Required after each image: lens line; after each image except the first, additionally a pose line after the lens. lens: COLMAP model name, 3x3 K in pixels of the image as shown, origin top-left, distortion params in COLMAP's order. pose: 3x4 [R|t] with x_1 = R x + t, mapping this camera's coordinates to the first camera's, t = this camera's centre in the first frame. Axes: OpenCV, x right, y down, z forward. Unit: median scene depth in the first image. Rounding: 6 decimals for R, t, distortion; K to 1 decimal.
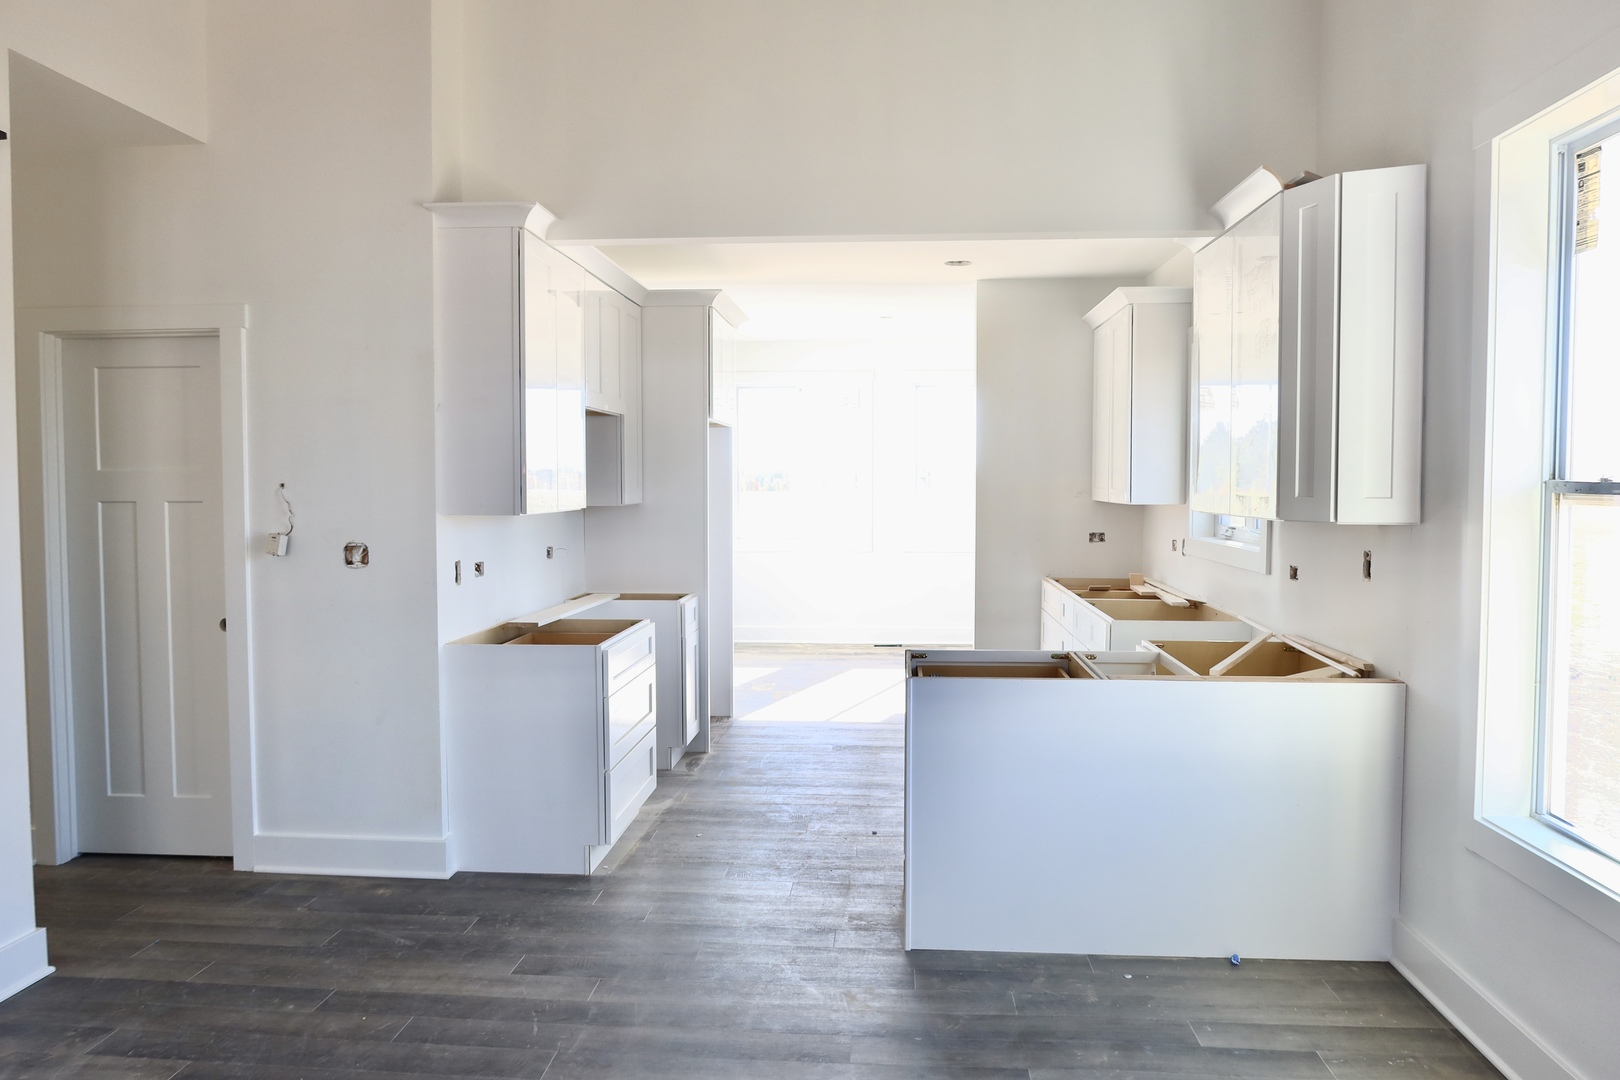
lens RADIAL K [[1120.2, 0, 813.5], [0, 1120.2, 539.6], [0, 0, 1]] dist [-0.023509, -0.003396]
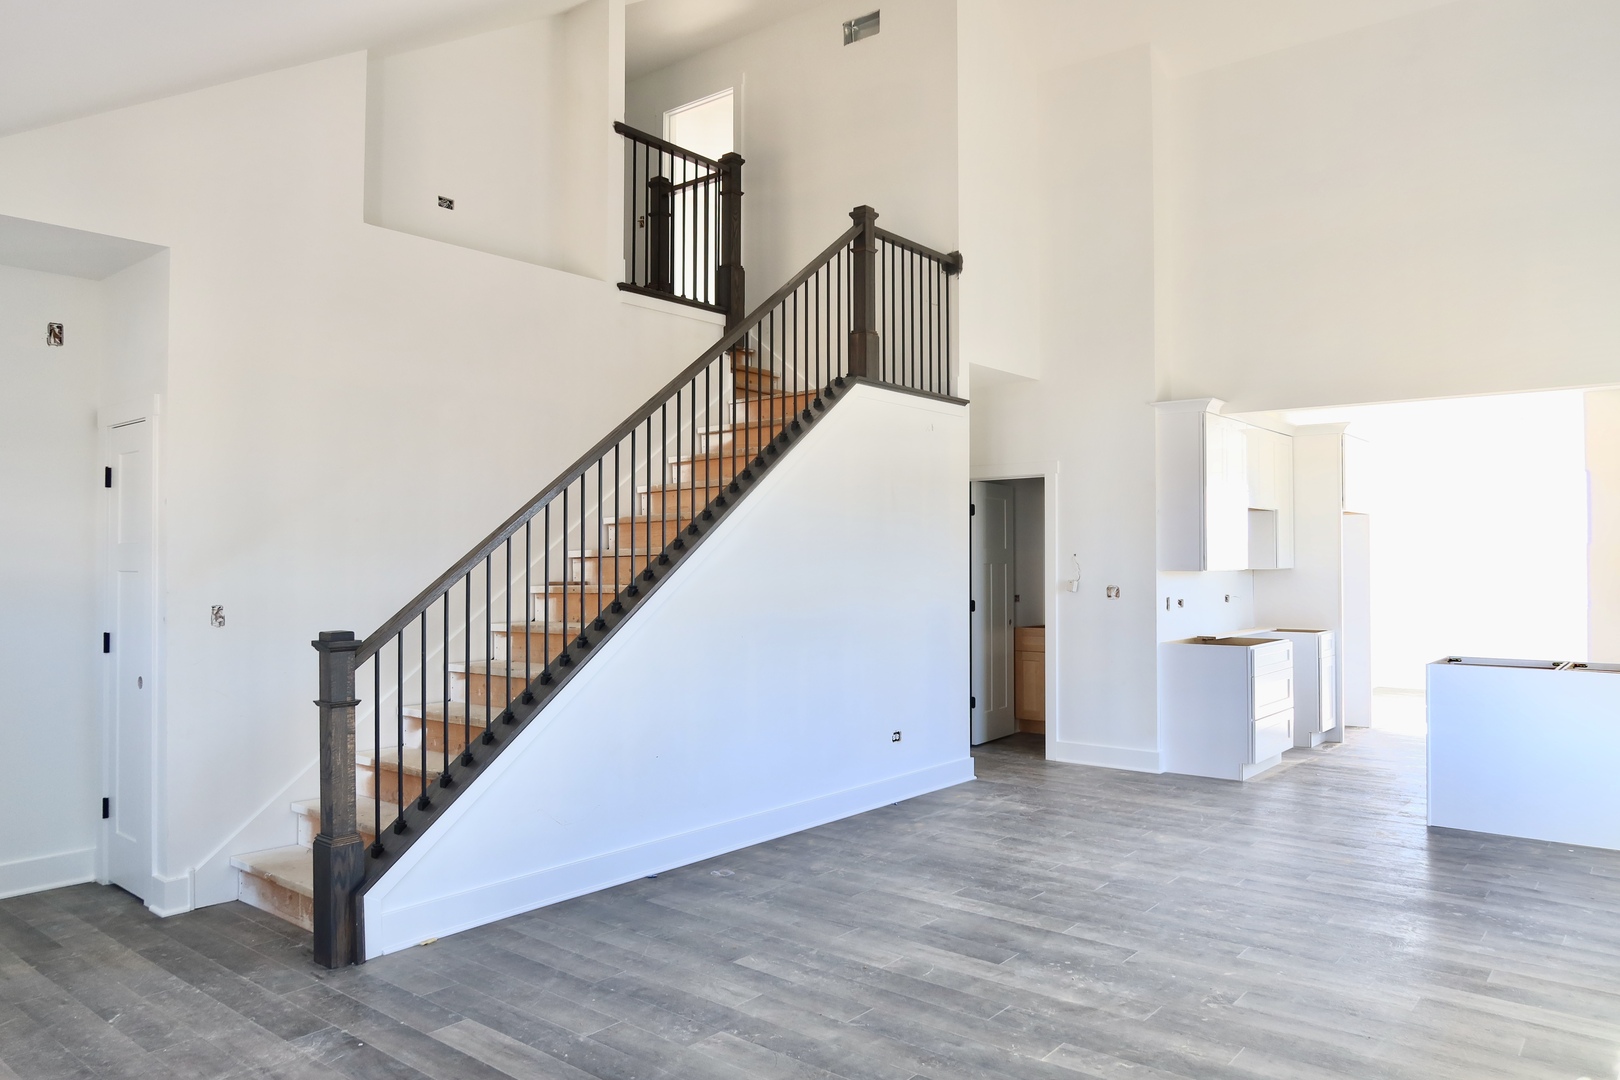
lens RADIAL K [[1120.2, 0, 809.7], [0, 1120.2, 545.7], [0, 0, 1]] dist [-0.023509, -0.003396]
pose [[0.813166, -0.011450, -0.581919, 0.253225], [-0.027481, 0.997936, -0.058037, 0.056655], [0.581382, 0.063186, 0.811173, -0.777333]]
